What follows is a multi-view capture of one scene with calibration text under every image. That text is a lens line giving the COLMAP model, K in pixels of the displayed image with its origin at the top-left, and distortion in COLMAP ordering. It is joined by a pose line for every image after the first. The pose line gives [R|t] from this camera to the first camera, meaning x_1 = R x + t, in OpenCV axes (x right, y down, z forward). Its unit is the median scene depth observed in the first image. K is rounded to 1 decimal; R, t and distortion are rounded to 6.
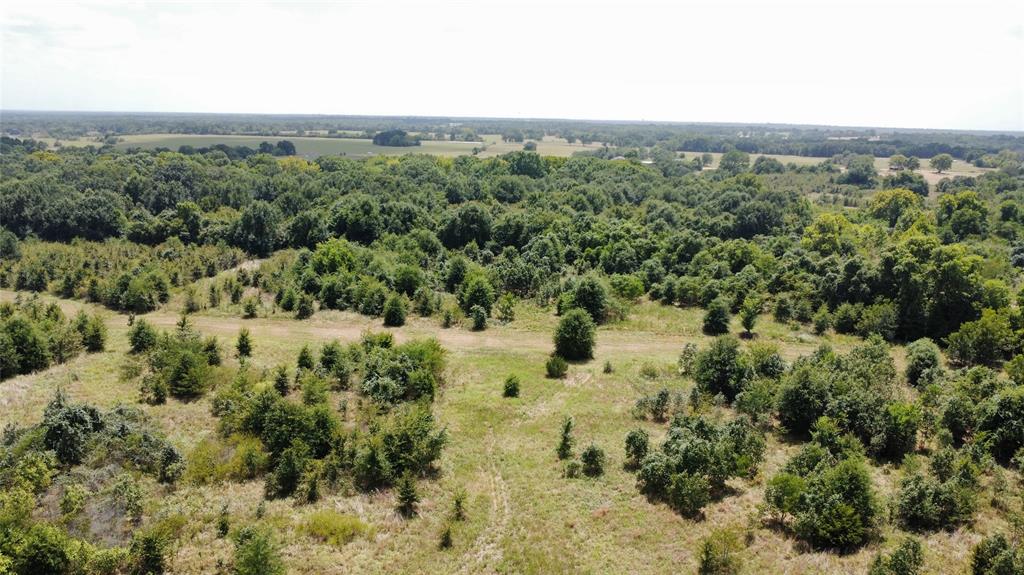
lens RADIAL K [[740.4, 0, 508.1], [0, 740.4, 284.6], [0, 0, 1]] dist [-0.030634, -0.005052]
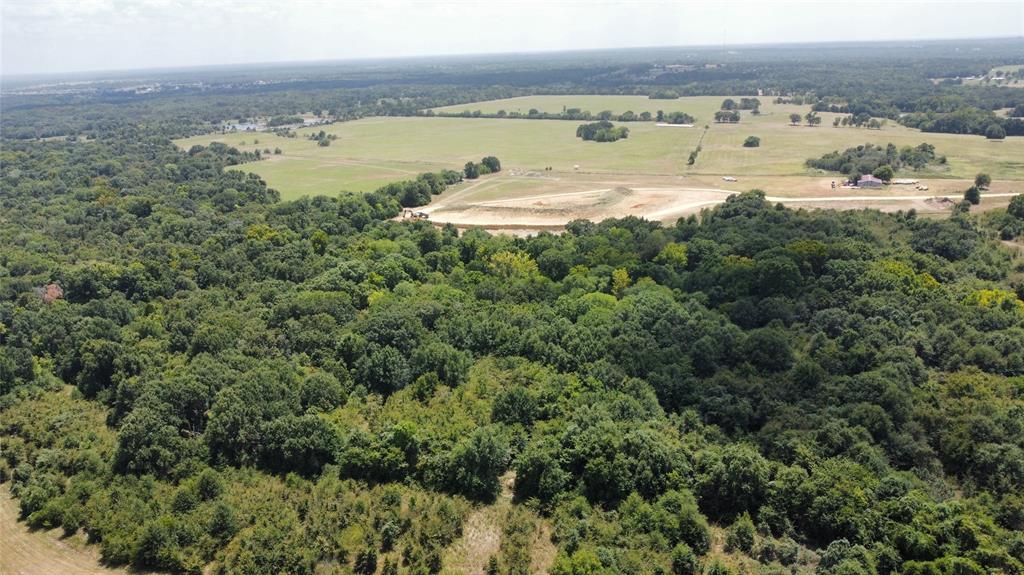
lens RADIAL K [[740.4, 0, 508.1], [0, 740.4, 284.6], [0, 0, 1]] dist [-0.030634, -0.005052]
pose [[0.966558, 0.019734, -0.255687, -0.138278], [0.002162, 0.996372, 0.085076, -0.528658], [0.256438, -0.082784, 0.963009, 0.285969]]
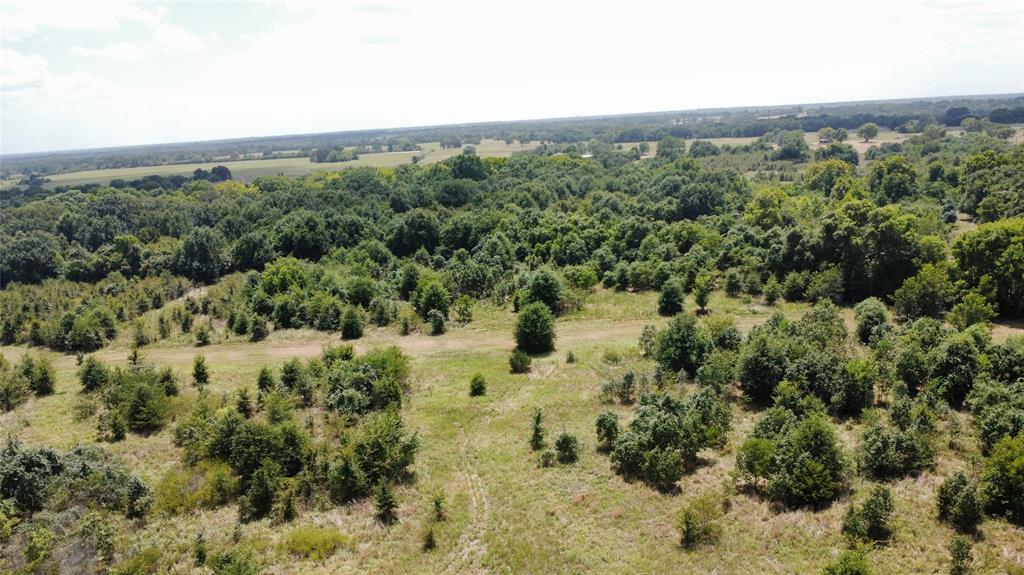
lens RADIAL K [[740.4, 0, 508.1], [0, 740.4, 284.6], [0, 0, 1]] dist [-0.030634, -0.005052]
pose [[0.993184, -0.096429, 0.065473, -0.004799], [0.096785, 0.995303, -0.002283, 0.006424], [-0.064945, 0.008604, 0.997852, -0.001332]]
